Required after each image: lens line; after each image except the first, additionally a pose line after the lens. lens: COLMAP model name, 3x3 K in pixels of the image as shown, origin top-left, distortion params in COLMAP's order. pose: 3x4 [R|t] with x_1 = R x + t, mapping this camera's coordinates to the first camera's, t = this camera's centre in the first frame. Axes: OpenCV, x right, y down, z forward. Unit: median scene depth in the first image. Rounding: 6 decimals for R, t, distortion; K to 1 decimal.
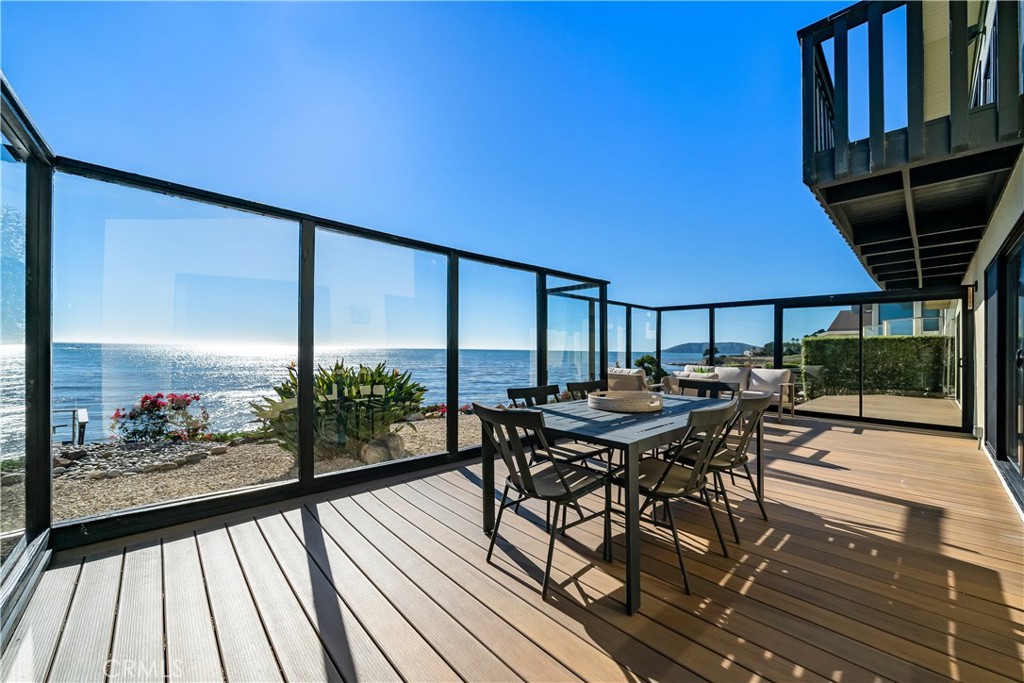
lens RADIAL K [[387.5, 0, 513.8], [0, 387.5, 353.2], [0, 0, 1]] dist [-0.001477, -0.000074]
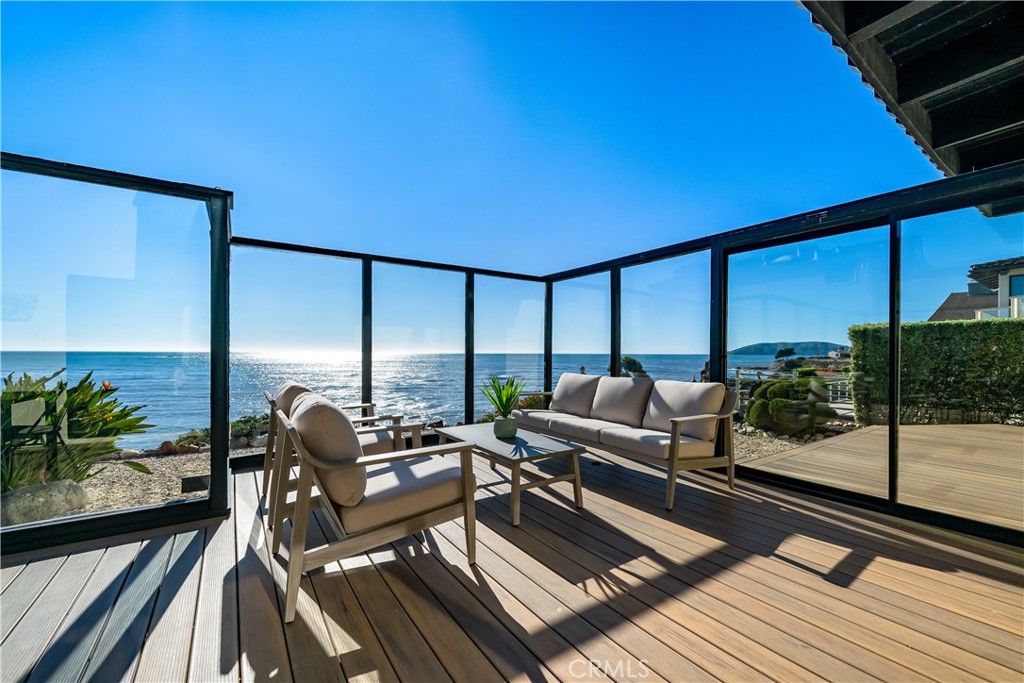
lens RADIAL K [[391.7, 0, 510.3], [0, 391.7, 363.9], [0, 0, 1]] dist [0.000116, 0.000163]
pose [[0.986355, -0.007709, -0.164449, 0.454104], [0.010265, 0.999839, 0.014696, 0.008496], [0.164309, -0.016184, 0.986276, 0.424803]]
